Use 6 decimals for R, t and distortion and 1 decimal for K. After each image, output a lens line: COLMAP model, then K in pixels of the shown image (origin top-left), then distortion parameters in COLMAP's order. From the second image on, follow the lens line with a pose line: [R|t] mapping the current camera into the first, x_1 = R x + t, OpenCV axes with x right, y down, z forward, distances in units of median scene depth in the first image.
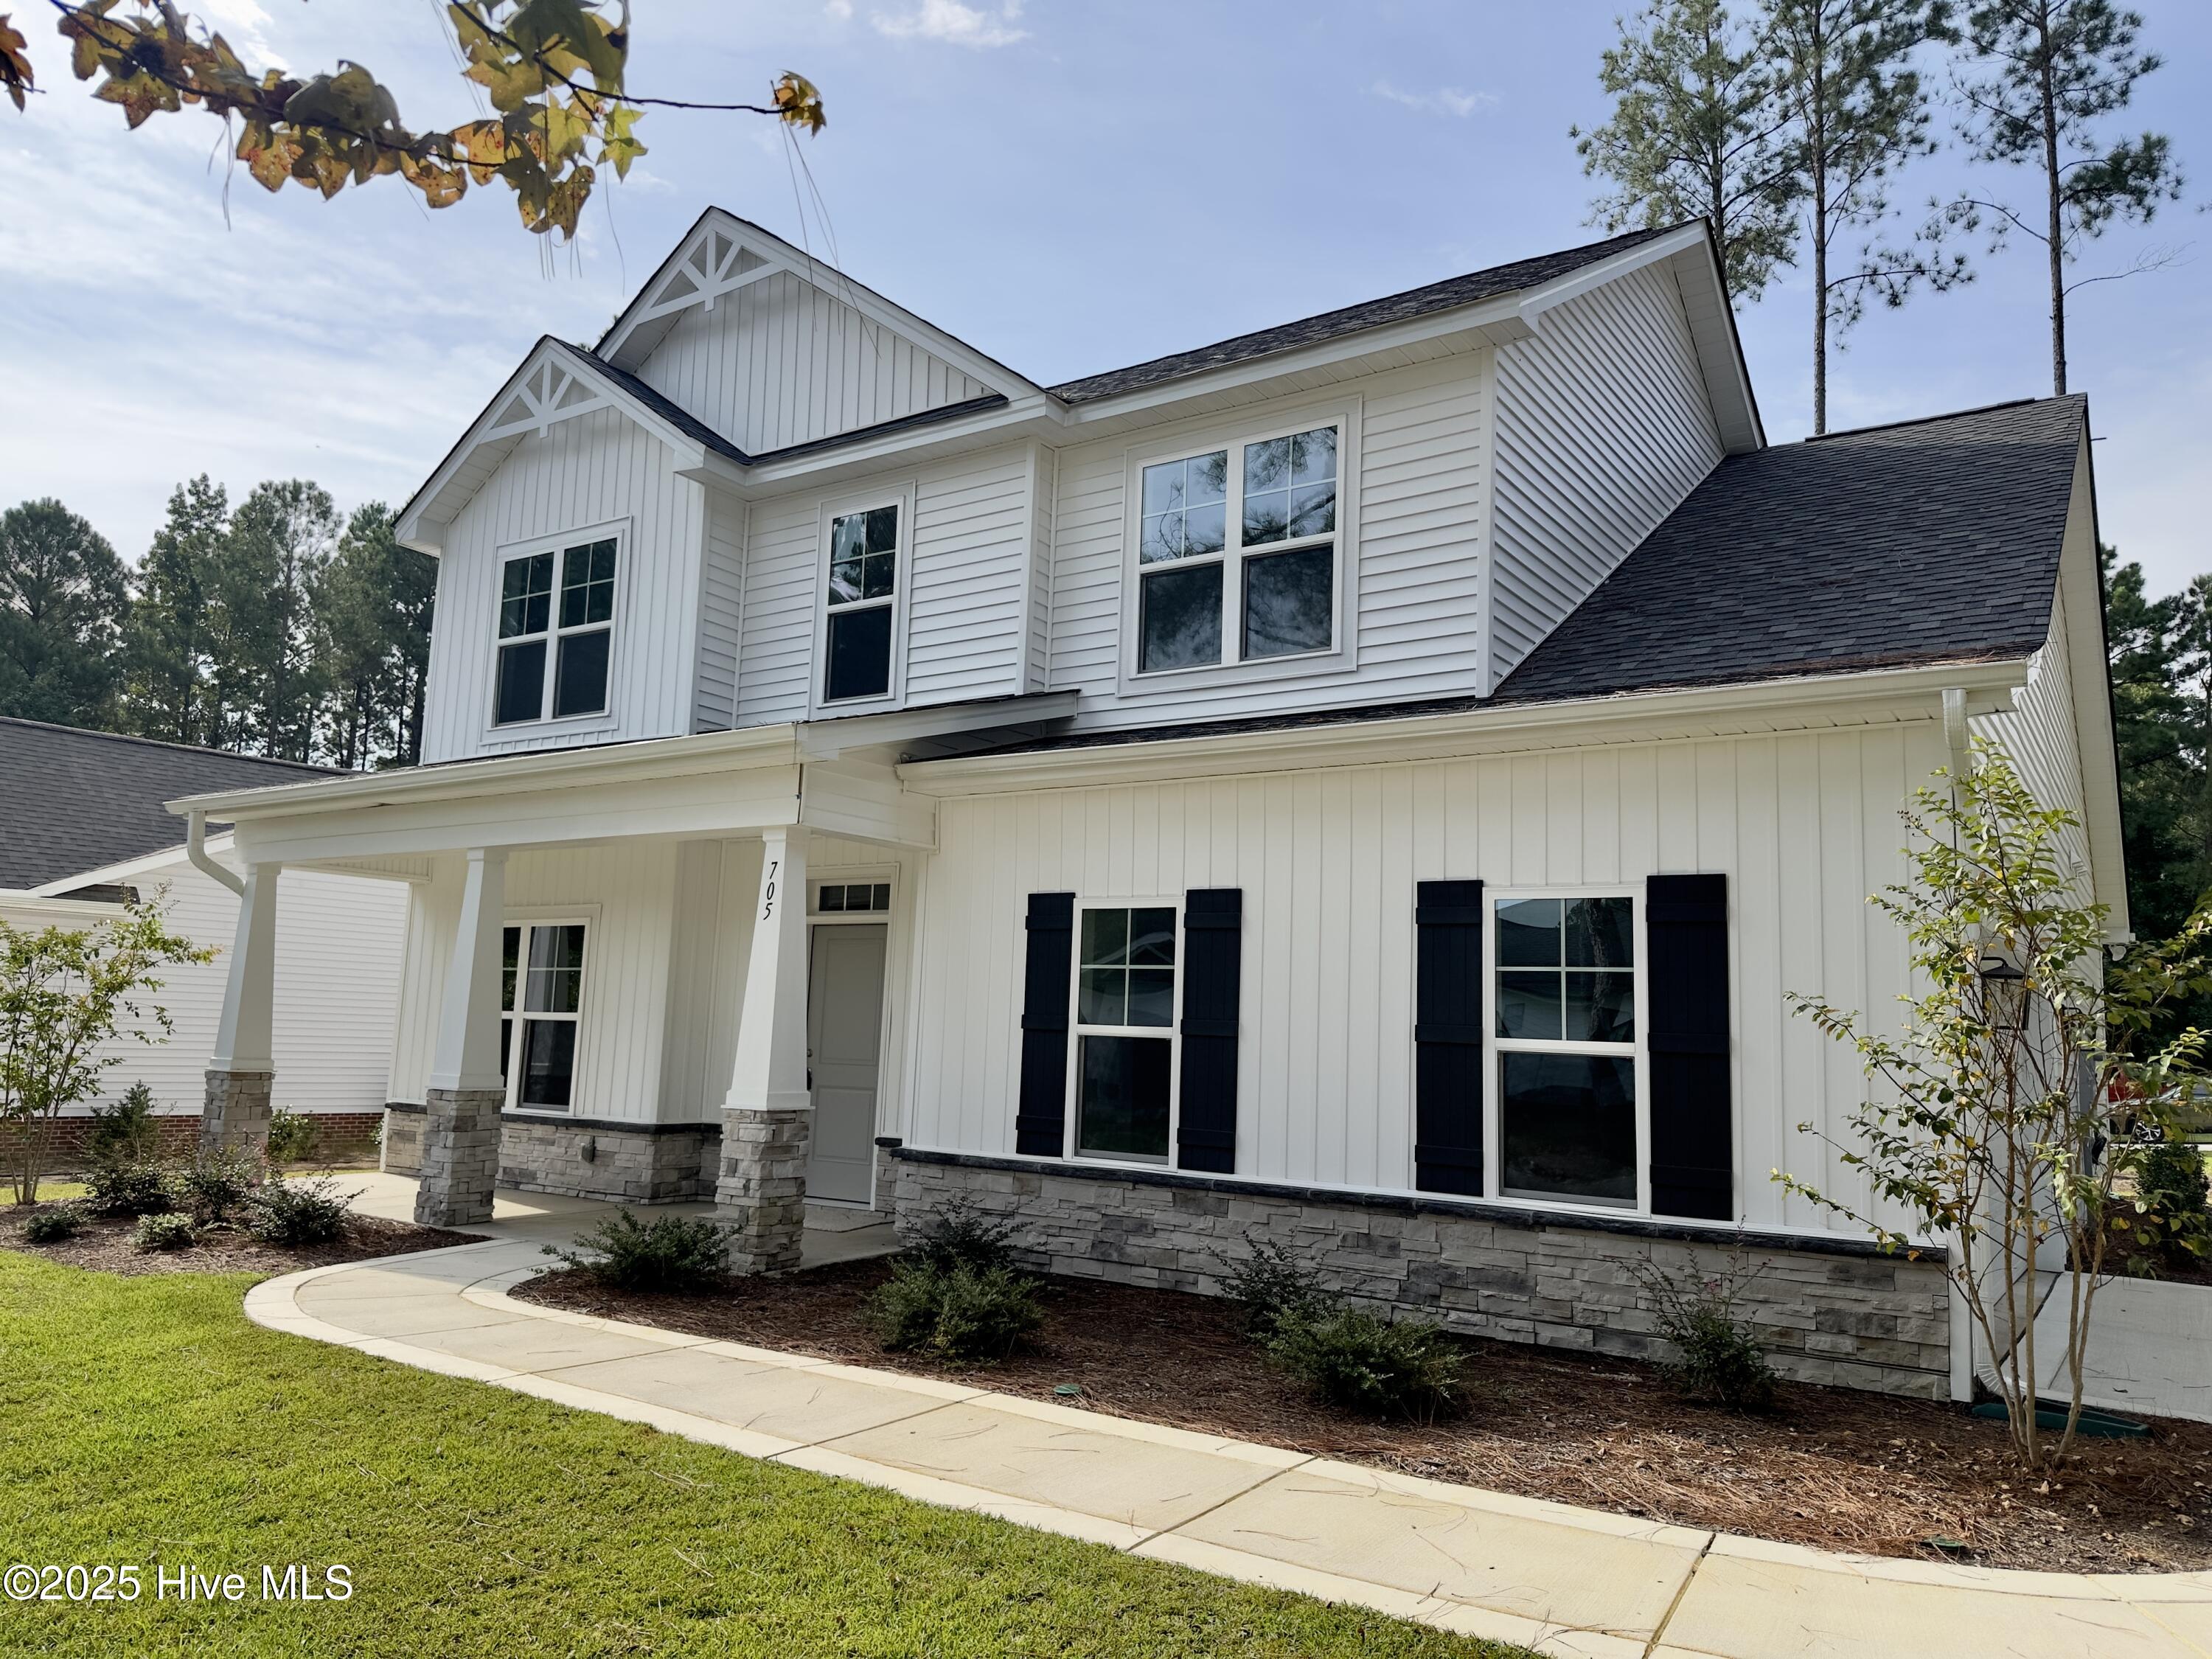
lens RADIAL K [[1539.8, 0, 1115.2], [0, 1539.8, 824.1], [0, 0, 1]] dist [0.066736, -0.068611]
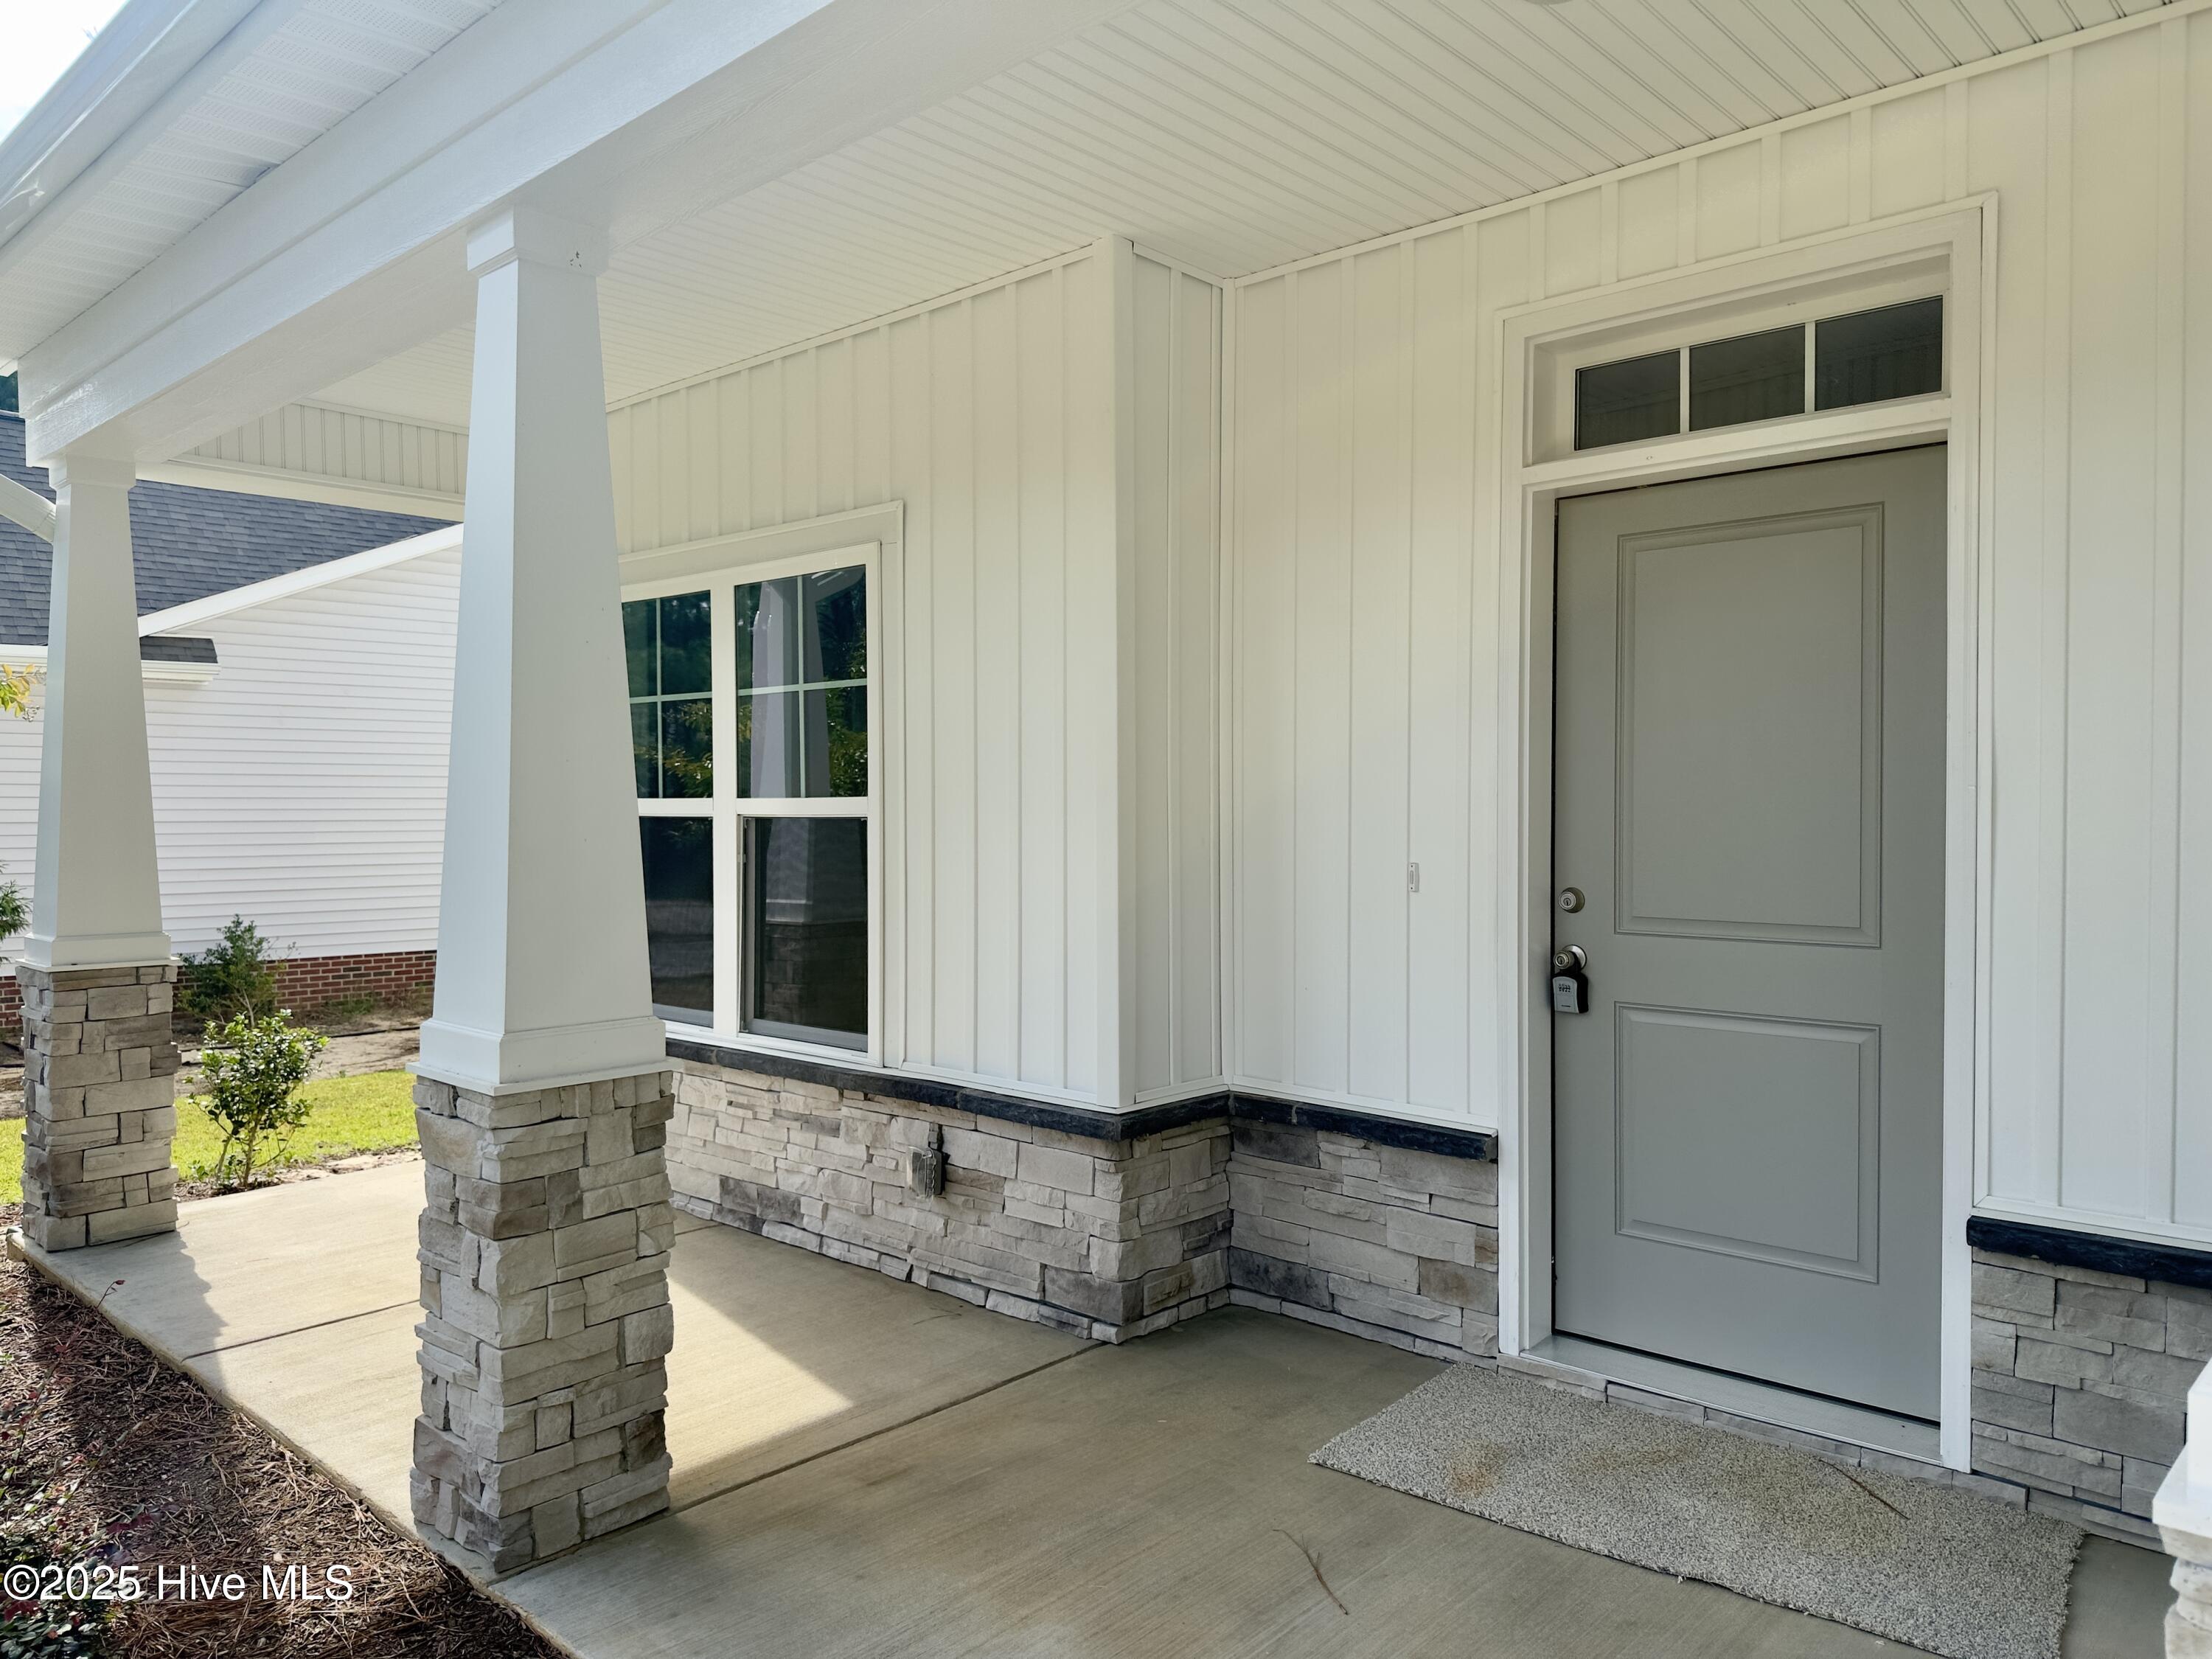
lens RADIAL K [[1555.6, 0, 1108.9], [0, 1555.6, 789.3], [0, 0, 1]] dist [0.156383, -0.176080]
pose [[0.987581, -0.039713, -0.152010, -0.235517], [0.058803, 0.990635, 0.123224, 0.078040], [0.145693, -0.130632, 0.980668, 0.648761]]
